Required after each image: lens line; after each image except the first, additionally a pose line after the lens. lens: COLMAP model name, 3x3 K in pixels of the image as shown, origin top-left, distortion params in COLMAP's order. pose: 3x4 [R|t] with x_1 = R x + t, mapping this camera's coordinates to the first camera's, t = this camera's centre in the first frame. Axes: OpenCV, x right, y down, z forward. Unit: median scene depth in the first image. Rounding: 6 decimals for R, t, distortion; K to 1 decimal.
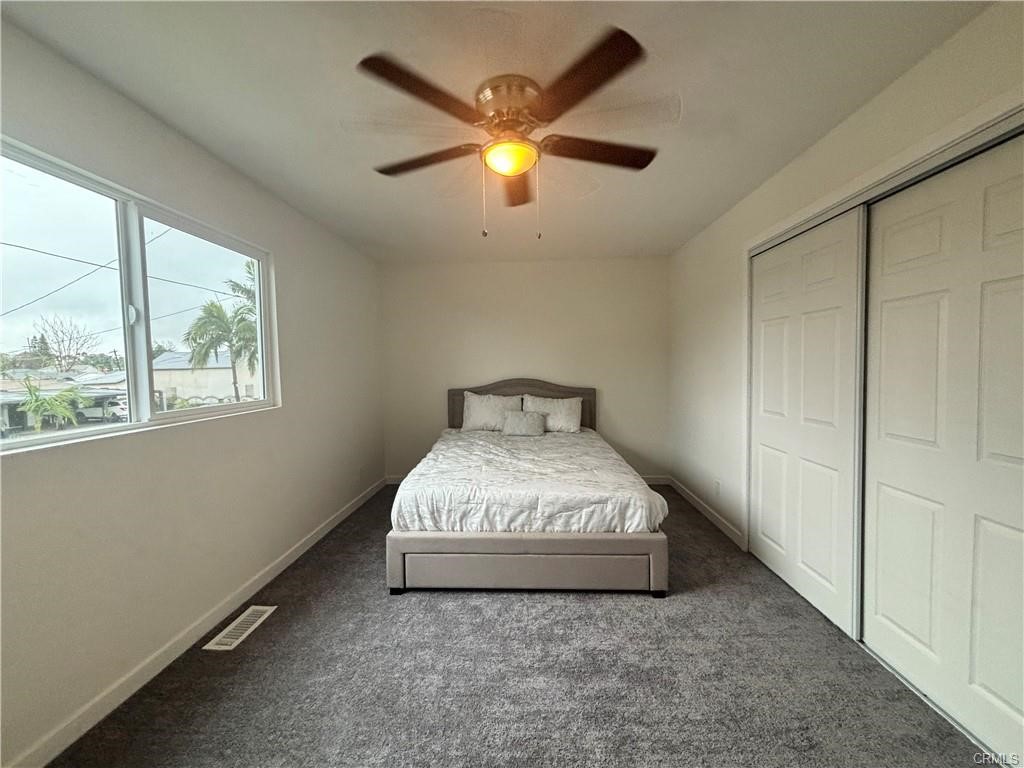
lens RADIAL K [[416.5, 0, 517.0], [0, 416.5, 383.2], [0, 0, 1]] dist [0.011883, -0.000794]
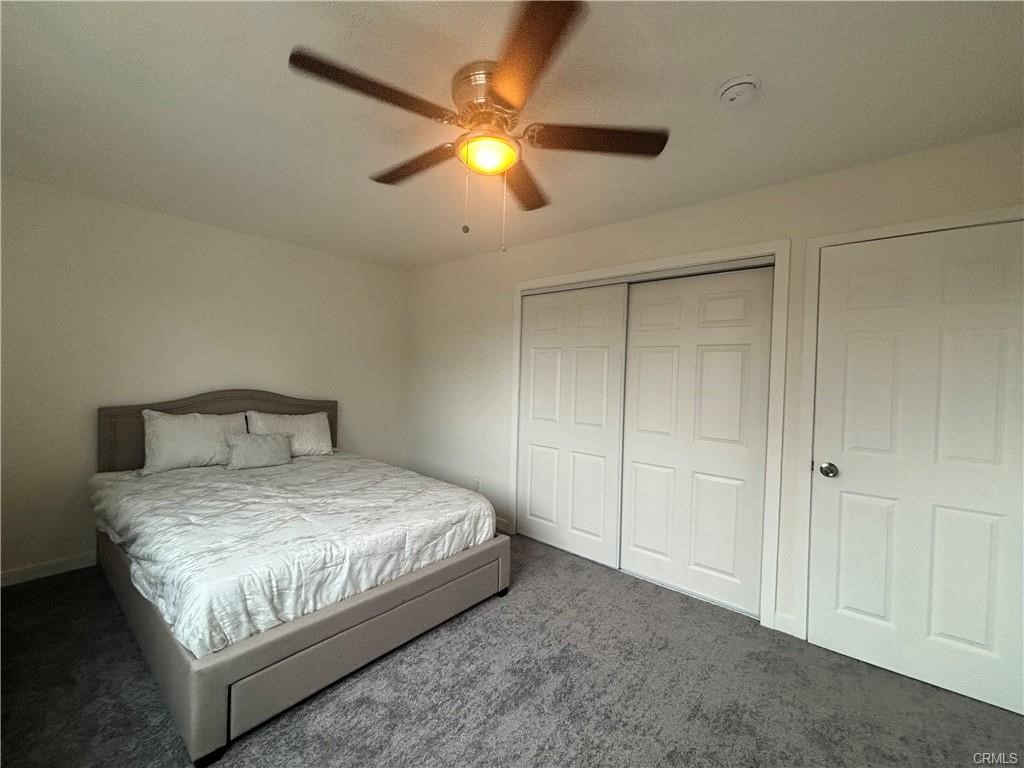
lens RADIAL K [[423.5, 0, 494.8], [0, 423.5, 374.4], [0, 0, 1]] dist [0.001065, 0.000989]
pose [[0.626293, 0.021755, 0.779284, -0.527728], [-0.001559, 0.999644, -0.026654, -0.034755], [-0.779586, 0.015478, 0.626104, 0.300124]]
